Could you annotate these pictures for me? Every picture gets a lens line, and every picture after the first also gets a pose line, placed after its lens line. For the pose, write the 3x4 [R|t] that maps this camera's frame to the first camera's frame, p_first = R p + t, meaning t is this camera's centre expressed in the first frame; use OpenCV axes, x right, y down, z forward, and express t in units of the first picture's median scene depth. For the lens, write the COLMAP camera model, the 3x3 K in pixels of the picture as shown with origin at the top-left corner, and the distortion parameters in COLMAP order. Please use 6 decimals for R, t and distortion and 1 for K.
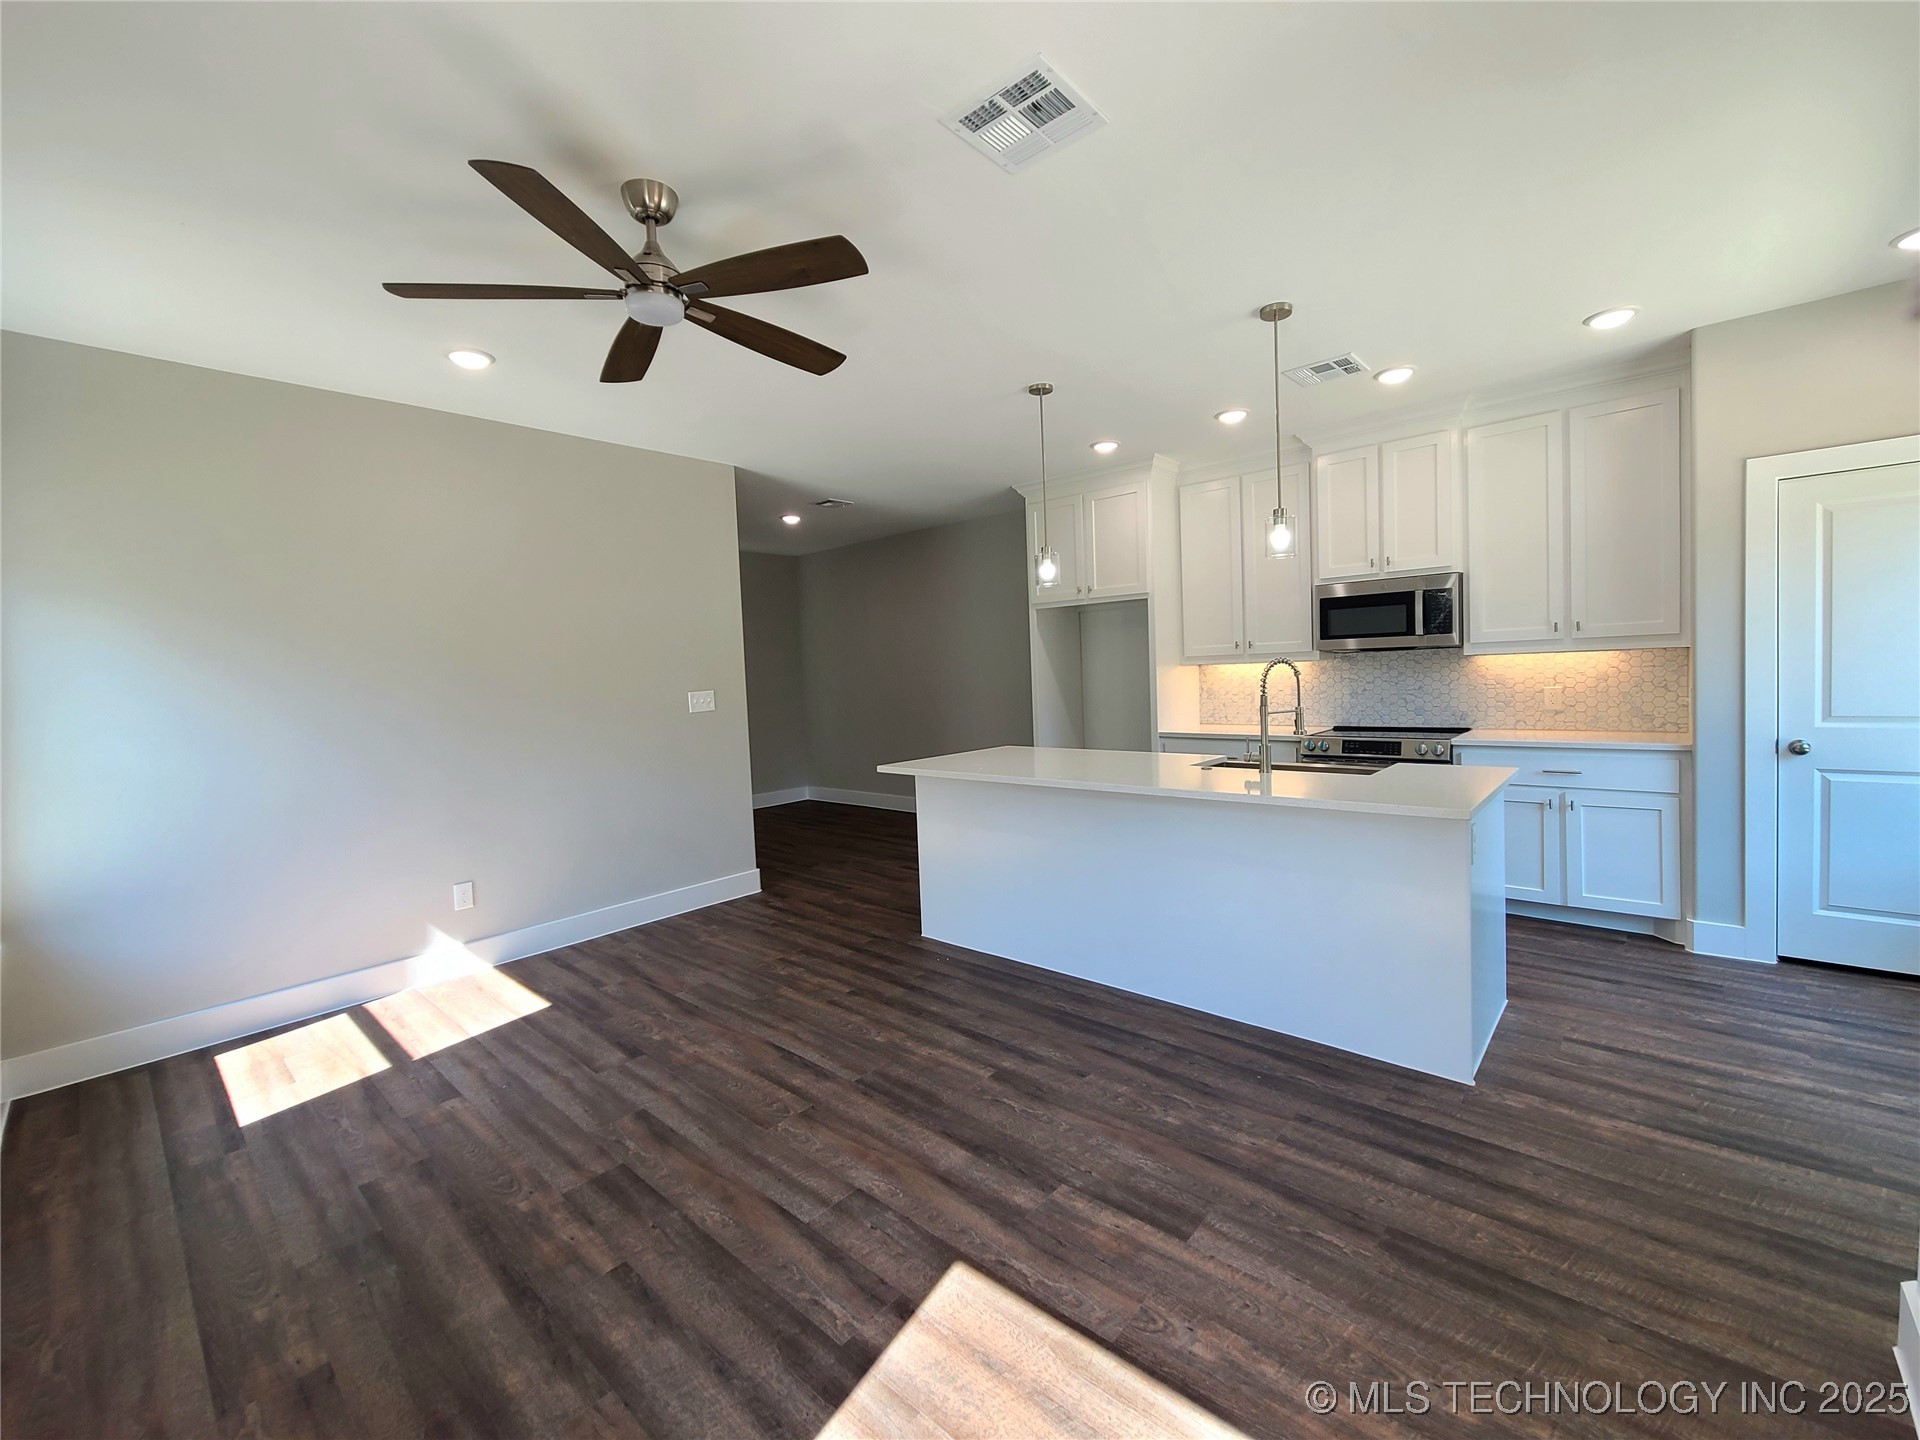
lens RADIAL K [[790.9, 0, 945.0], [0, 790.9, 690.7], [0, 0, 1]] dist [0.002952, -0.001420]
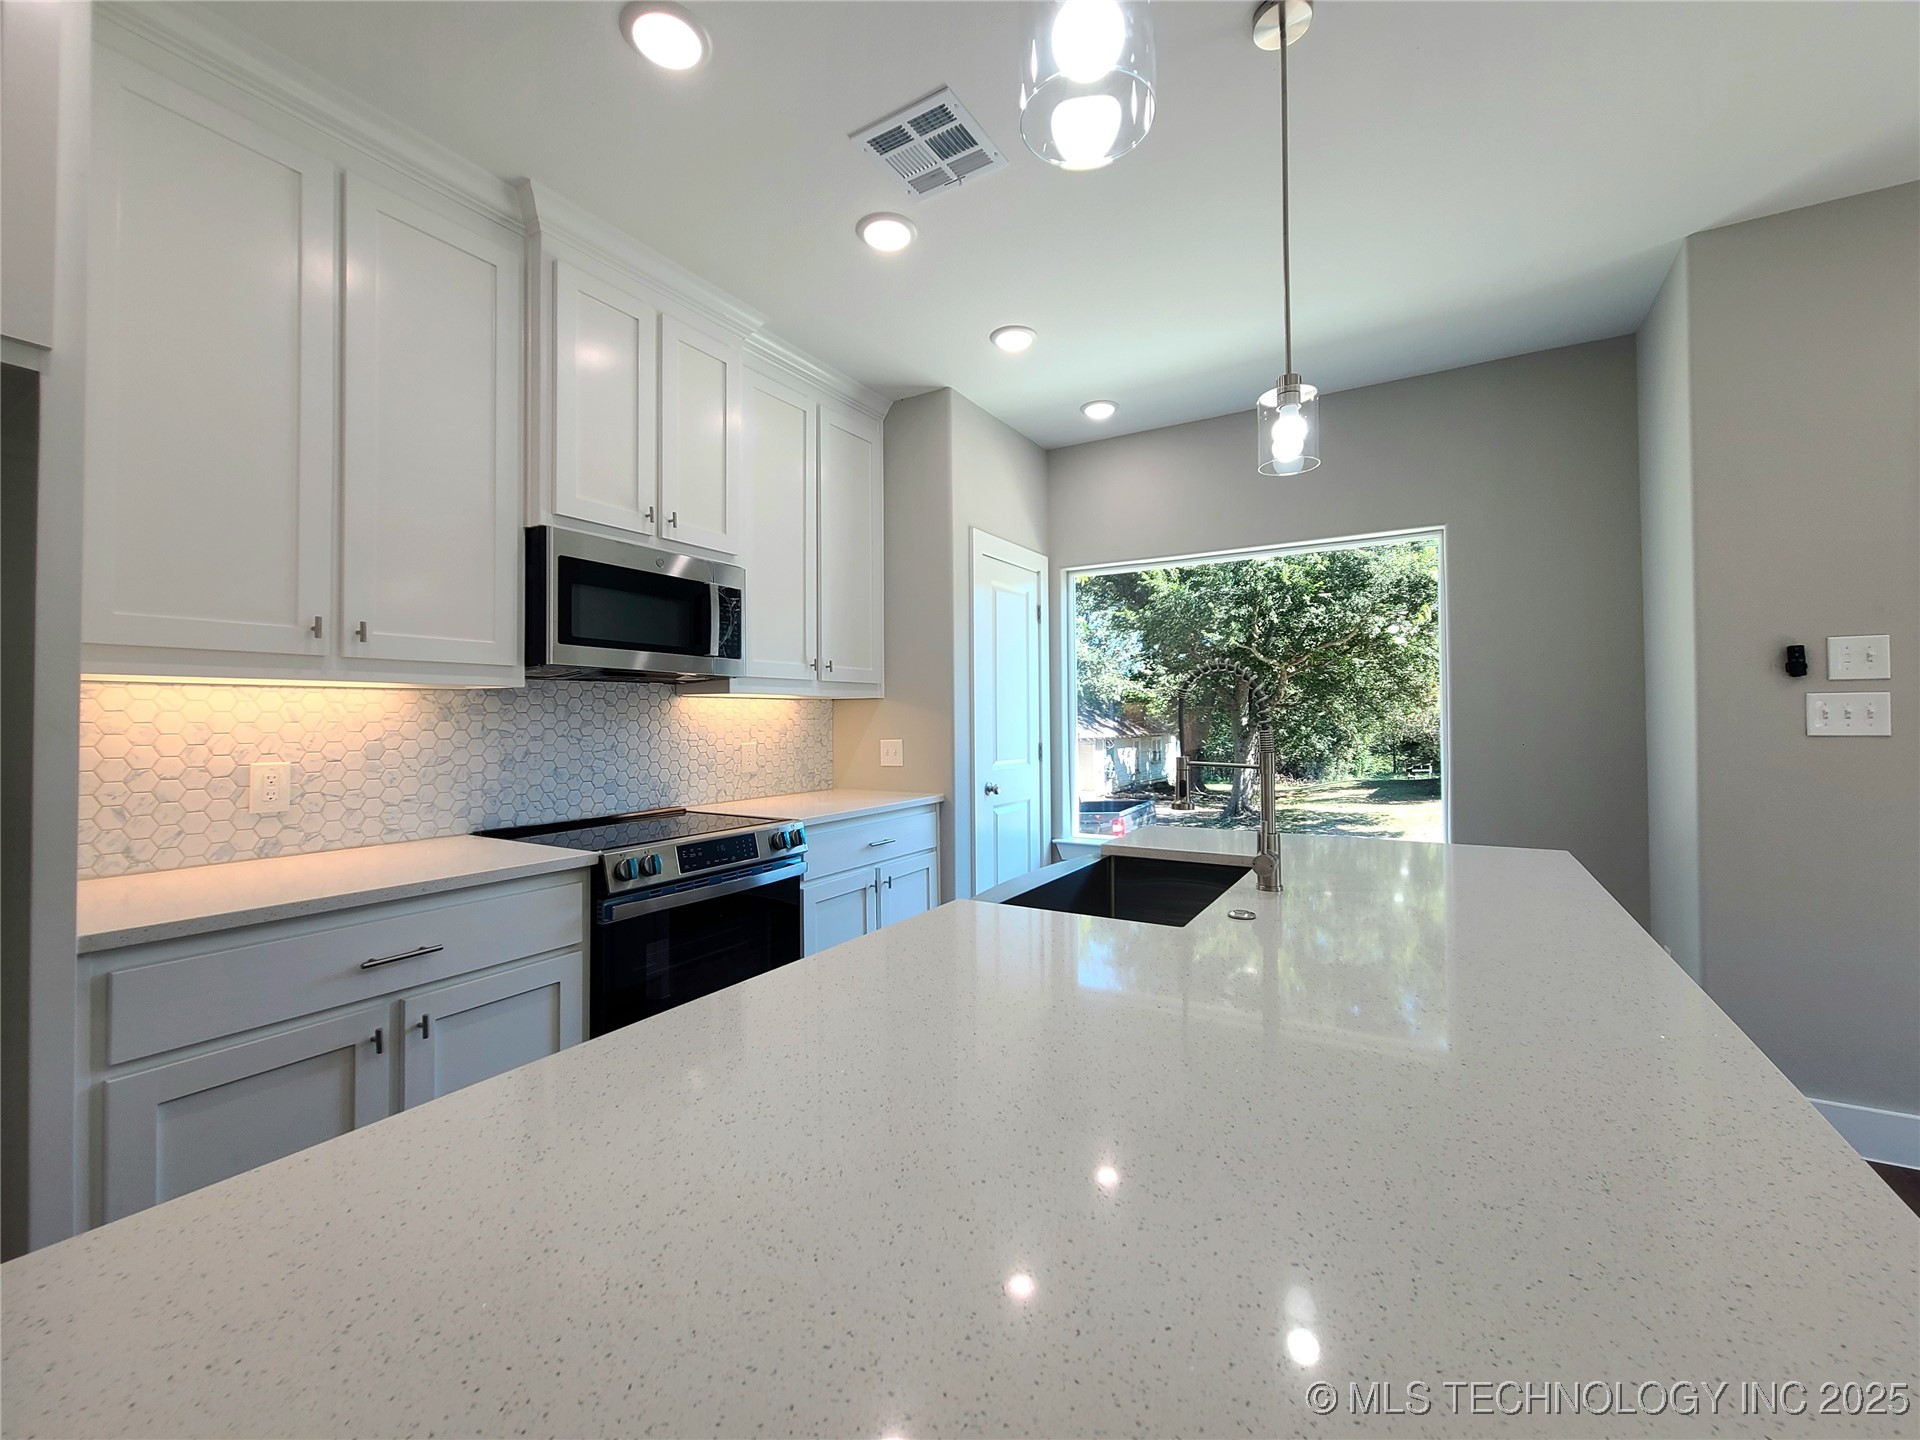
lens RADIAL K [[790.9, 0, 965.1], [0, 790.9, 713.3], [0, 0, 1]] dist [0.002952, -0.001420]
pose [[-0.199148, 0.046004, 0.978889, -0.041578], [0.037819, 0.998514, -0.039233, 0.005887], [-0.979239, 0.029207, -0.200592, 1.230729]]
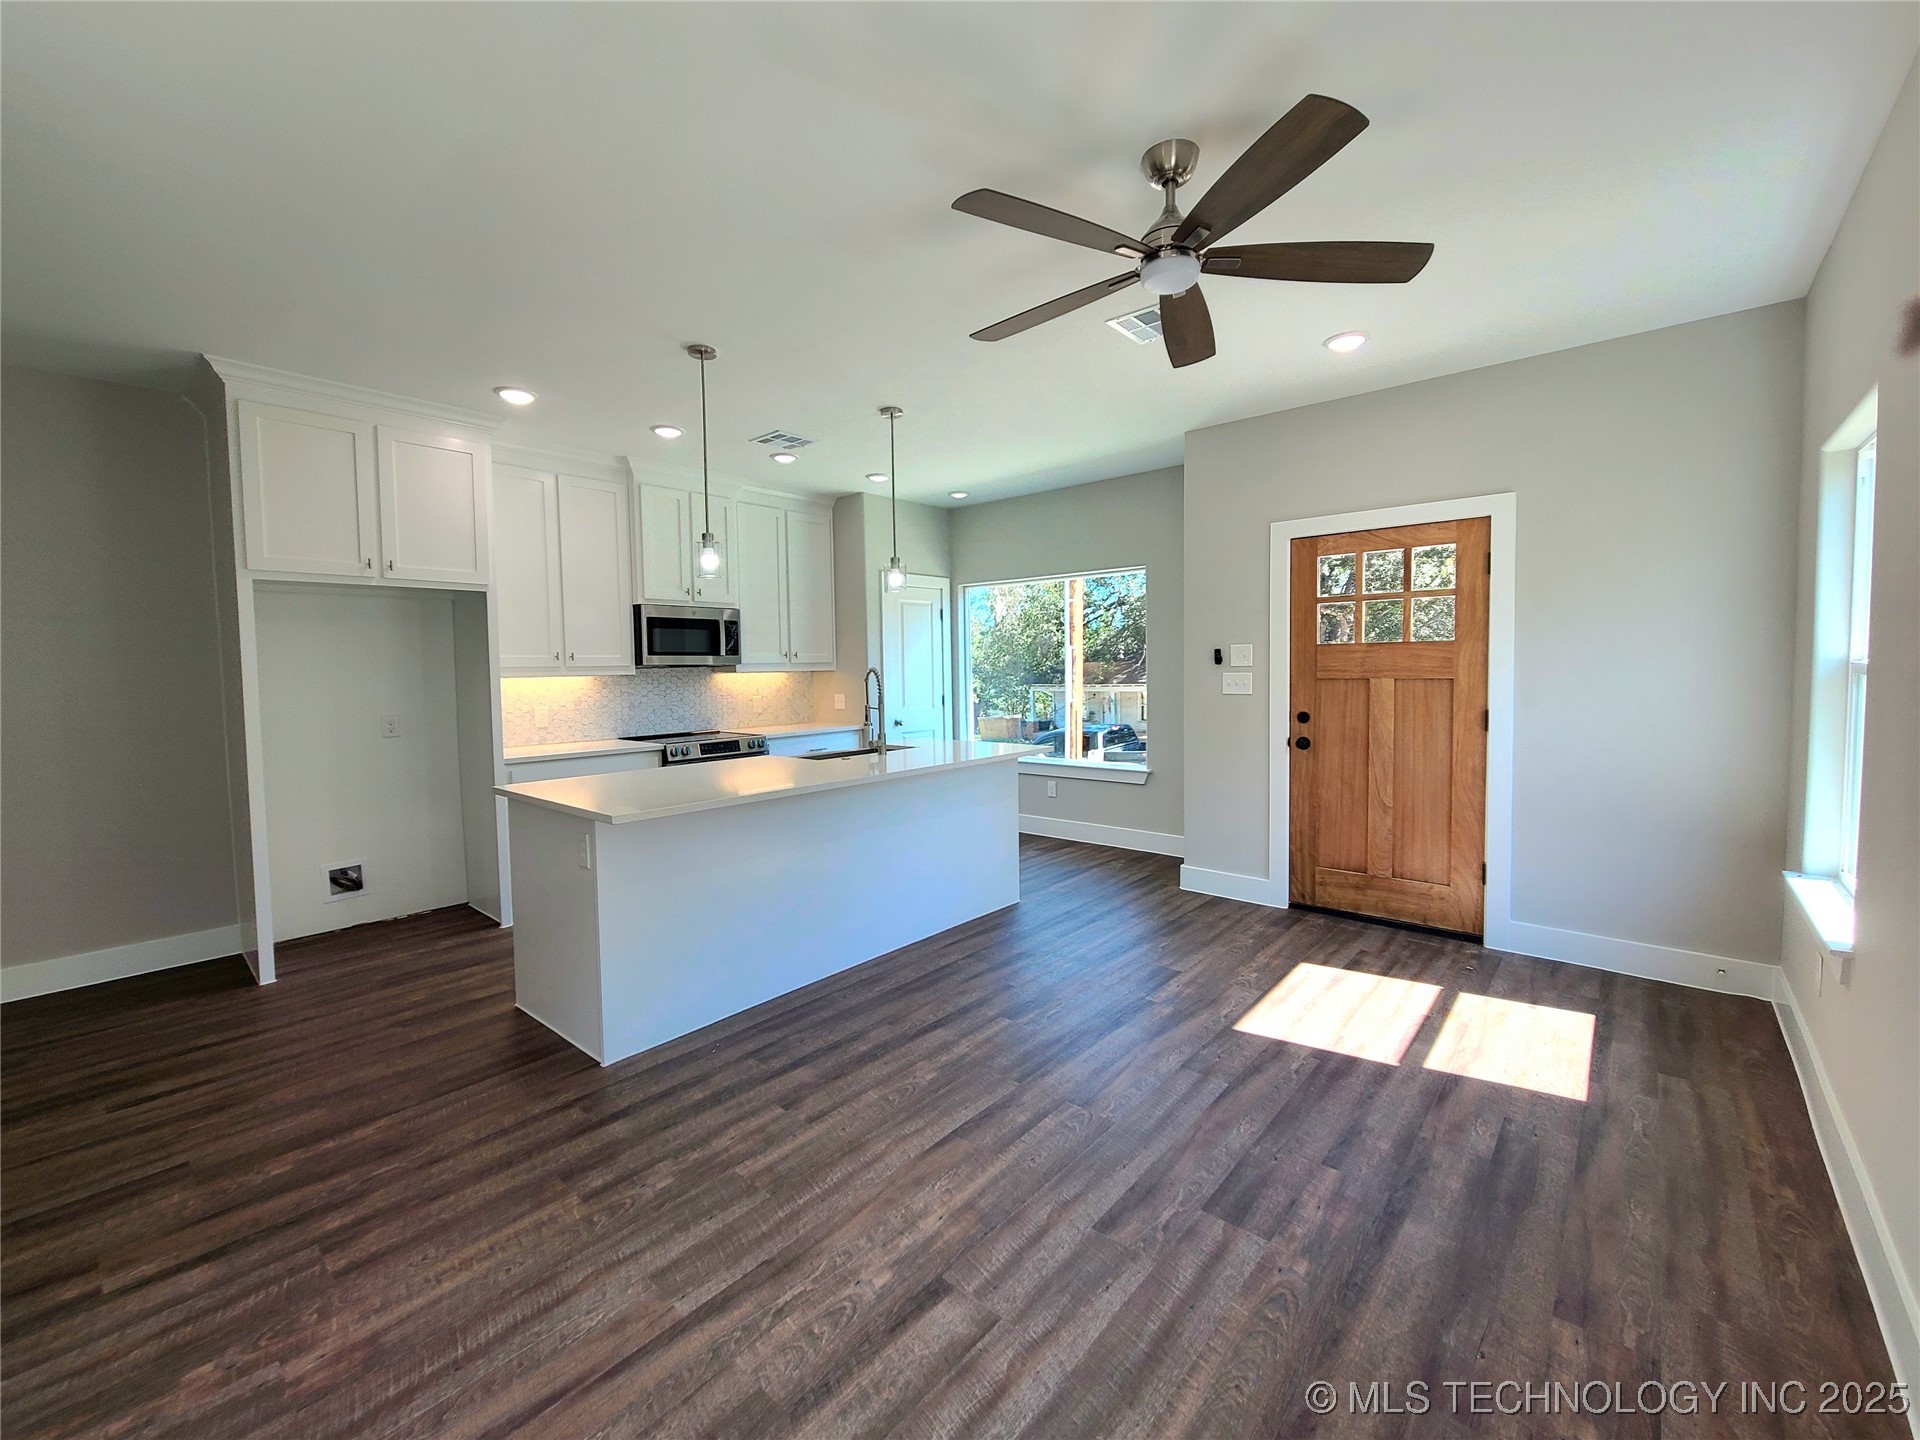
lens RADIAL K [[790.9, 0, 961.8], [0, 790.9, 716.5], [0, 0, 1]] dist [0.002952, -0.001420]
pose [[-0.027150, -0.027048, 0.999265, -0.870333], [0.040945, 0.998765, 0.028147, 0.007788], [-0.998792, 0.041679, -0.026009, 0.869746]]
